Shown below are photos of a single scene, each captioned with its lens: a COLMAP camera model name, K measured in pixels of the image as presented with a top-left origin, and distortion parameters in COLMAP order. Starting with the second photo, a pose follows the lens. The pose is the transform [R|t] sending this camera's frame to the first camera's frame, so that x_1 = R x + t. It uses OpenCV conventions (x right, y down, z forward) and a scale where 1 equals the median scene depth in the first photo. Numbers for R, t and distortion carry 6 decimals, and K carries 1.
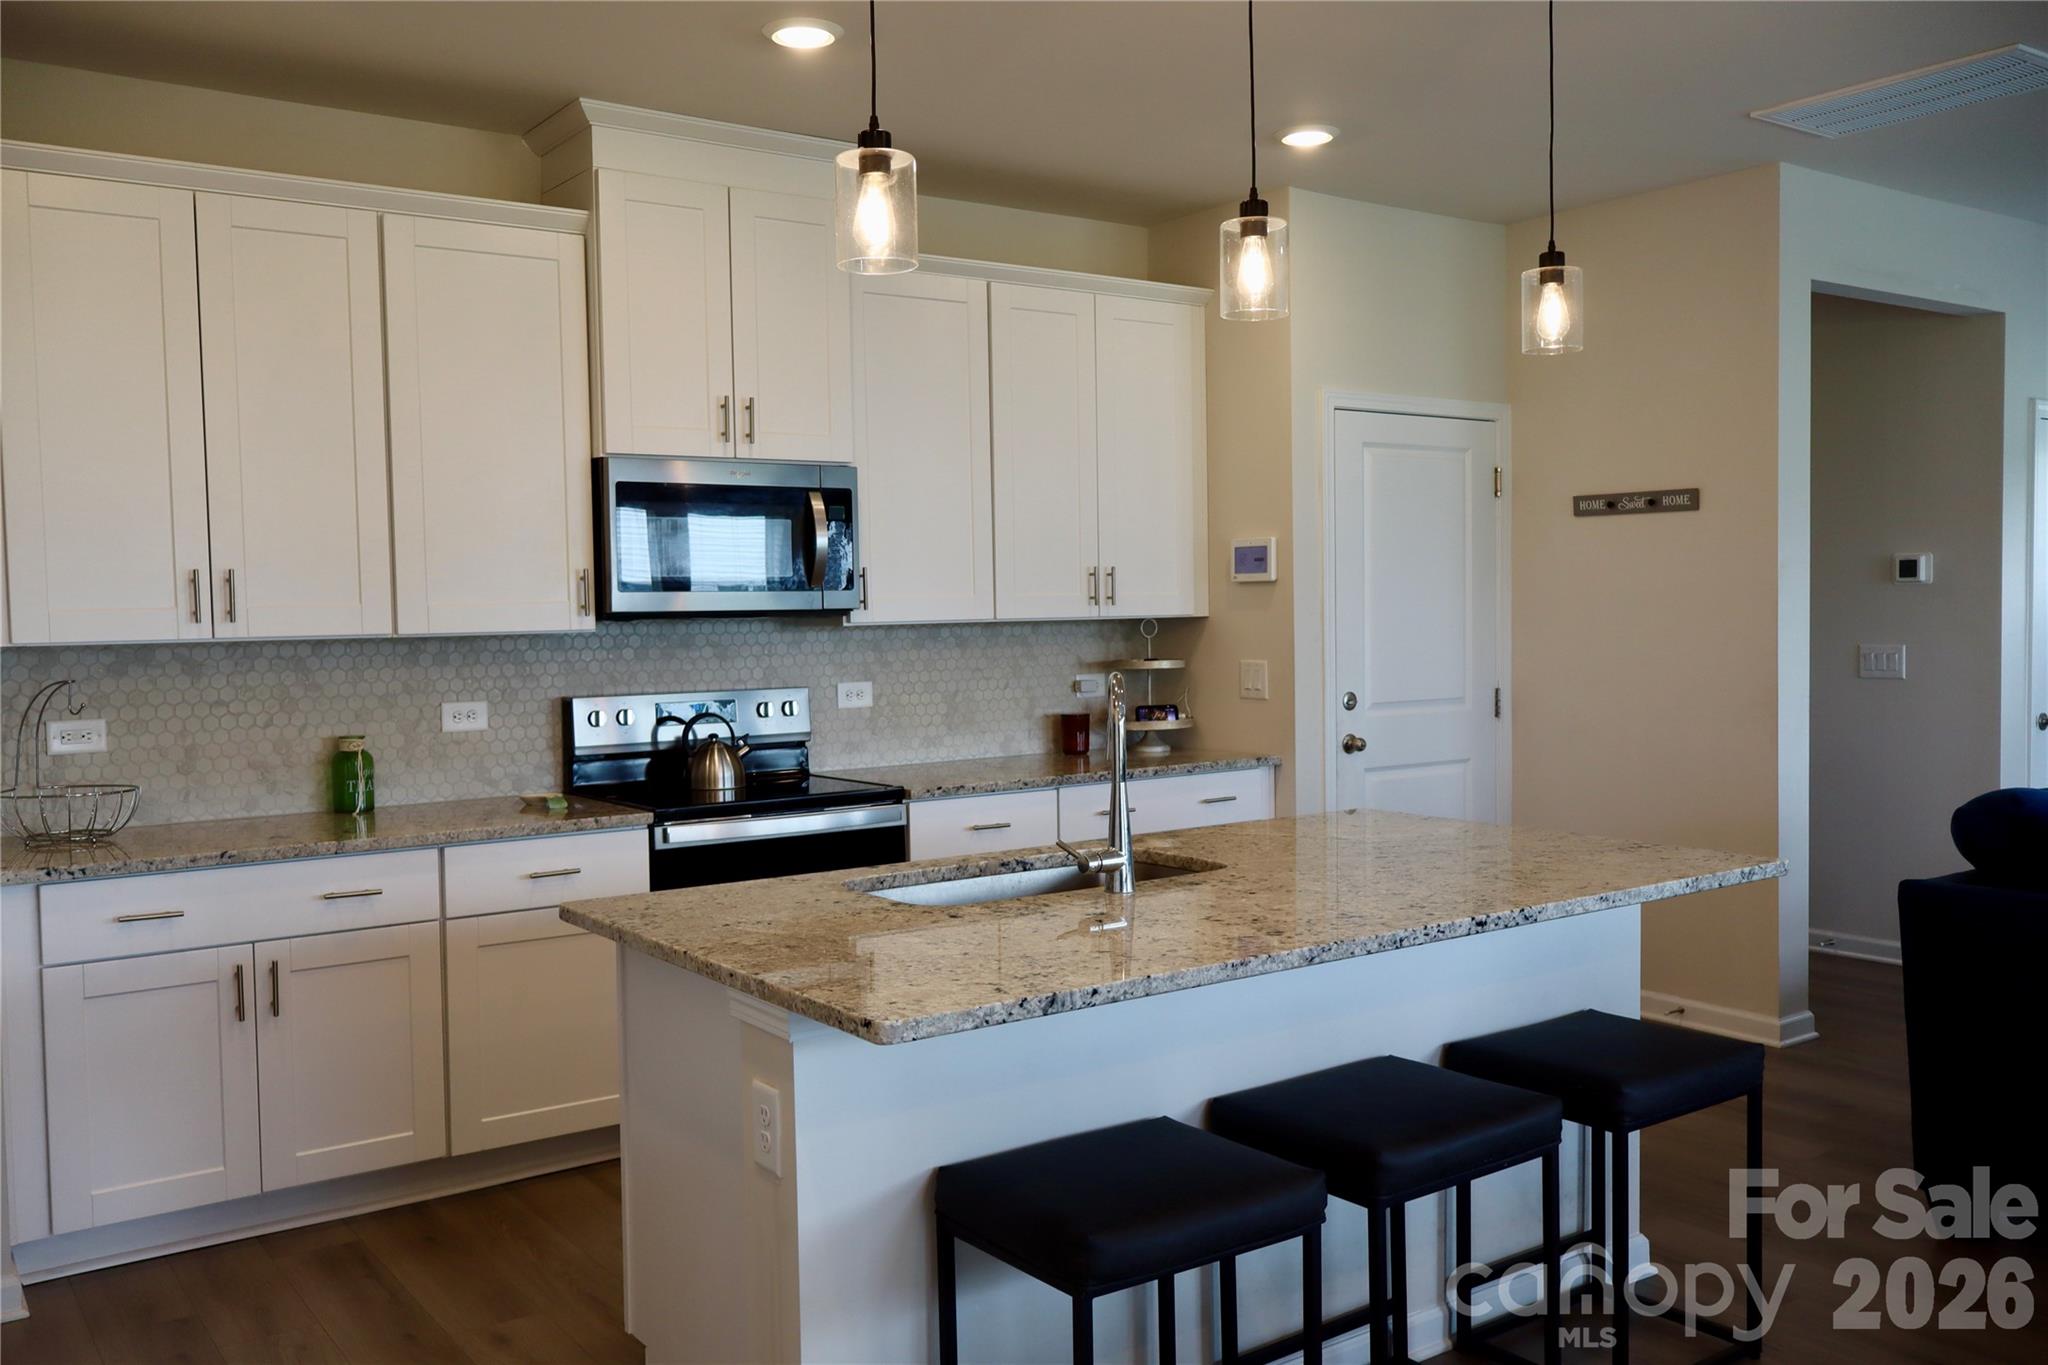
lens RADIAL K [[1725.6, 0, 1036.1], [0, 1725.6, 683.4], [0, 0, 1]] dist [0.012697, -0.010778]
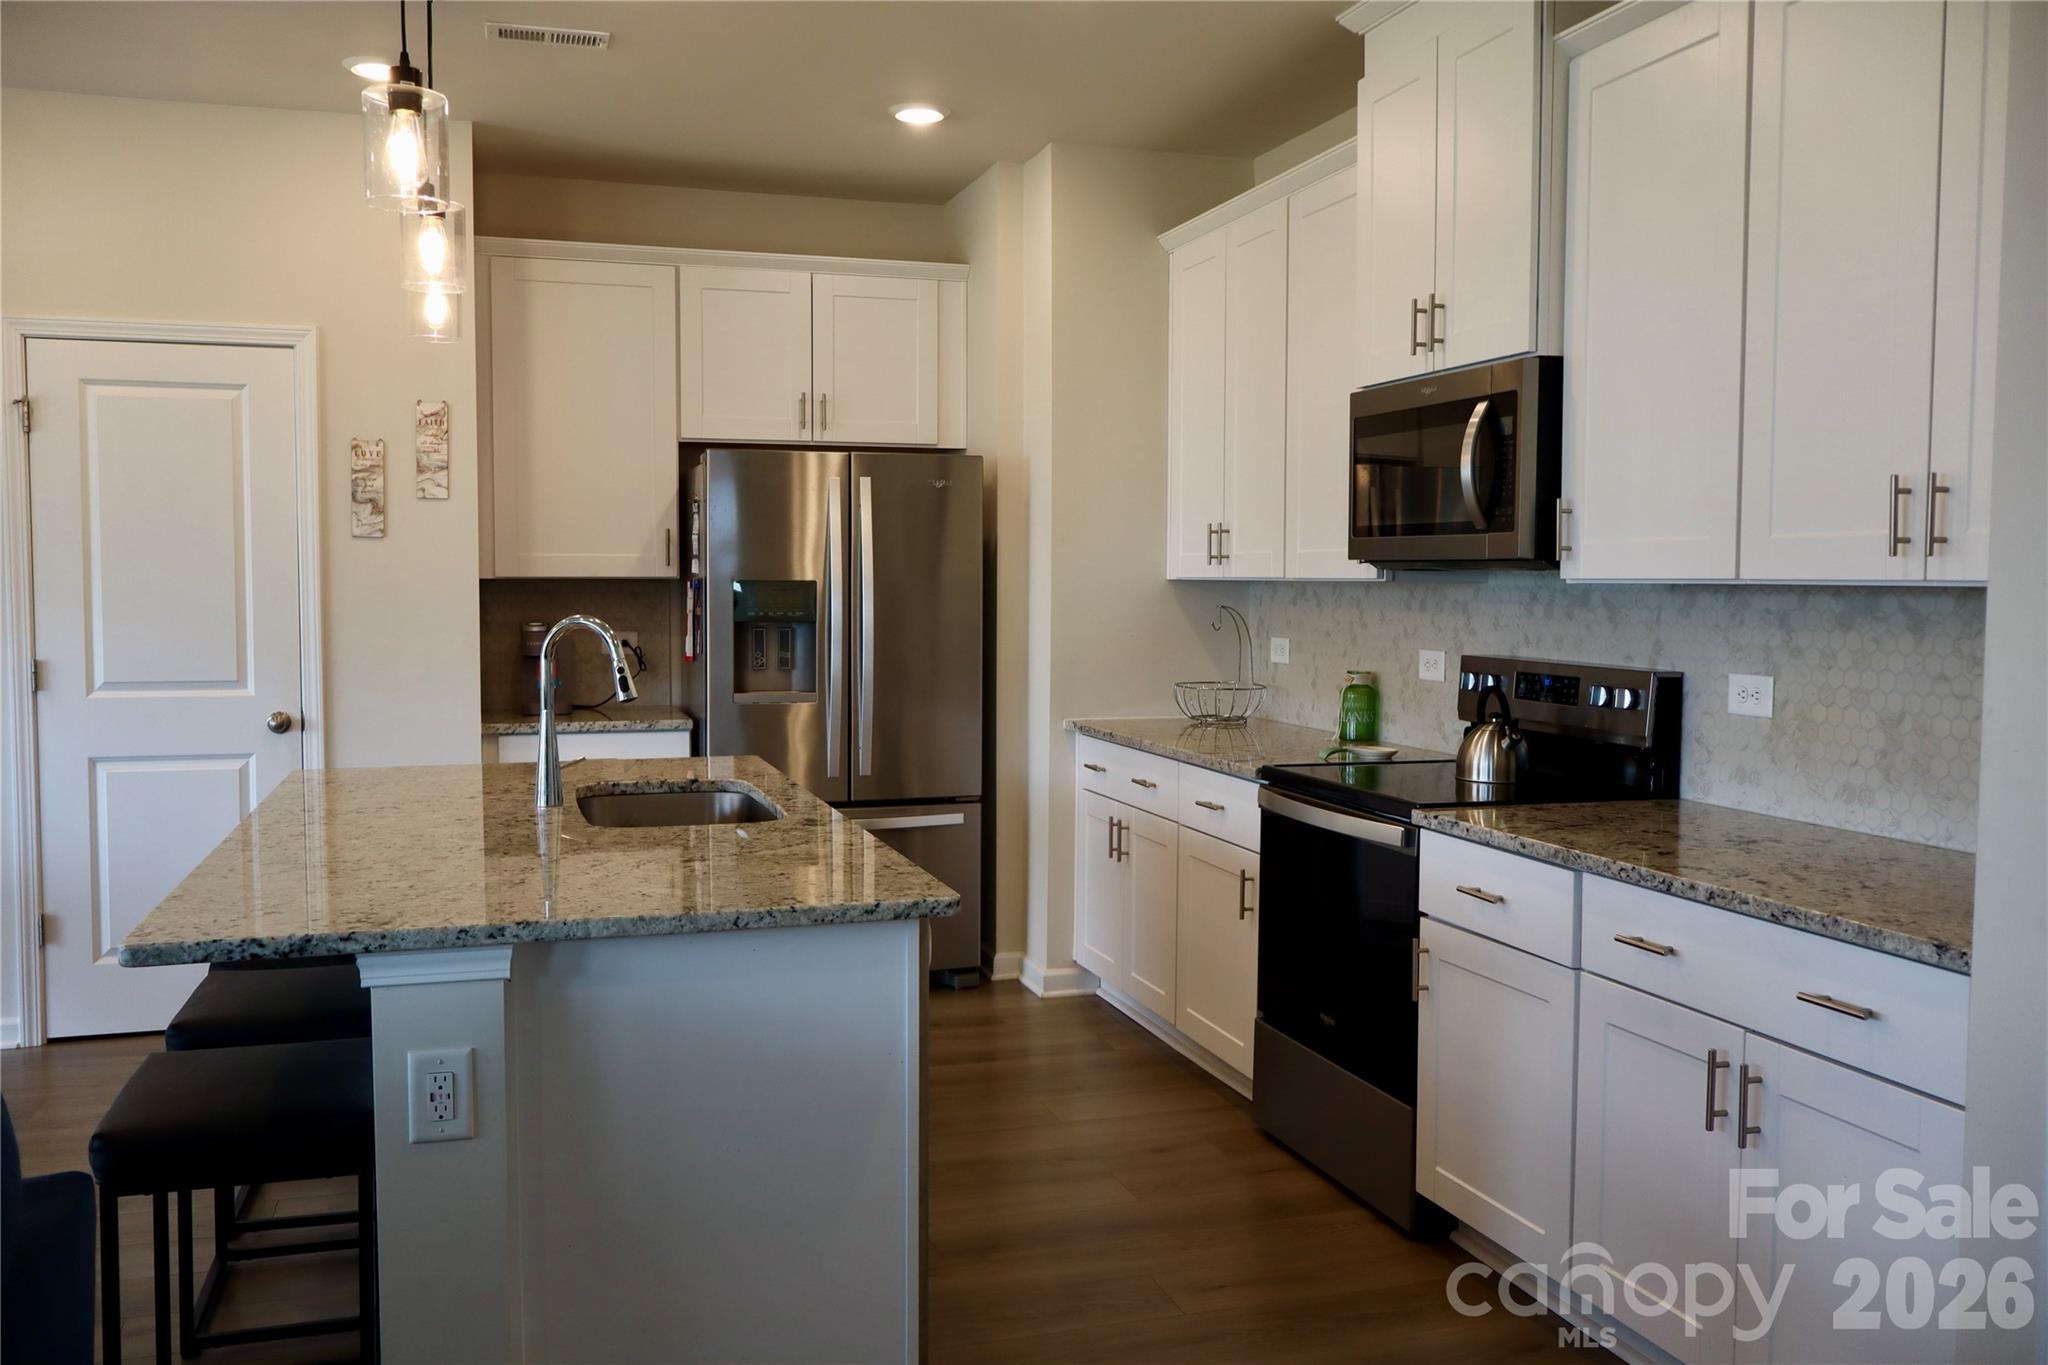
lens RADIAL K [[1725.6, 0, 1025.7], [0, 1725.6, 674.1], [0, 0, 1]] dist [0.012697, -0.010778]
pose [[-0.321982, 0.069065, -0.944223, 0.658534], [-0.044421, 0.995135, 0.087937, -0.051101], [0.945703, 0.070257, -0.317348, 1.076327]]
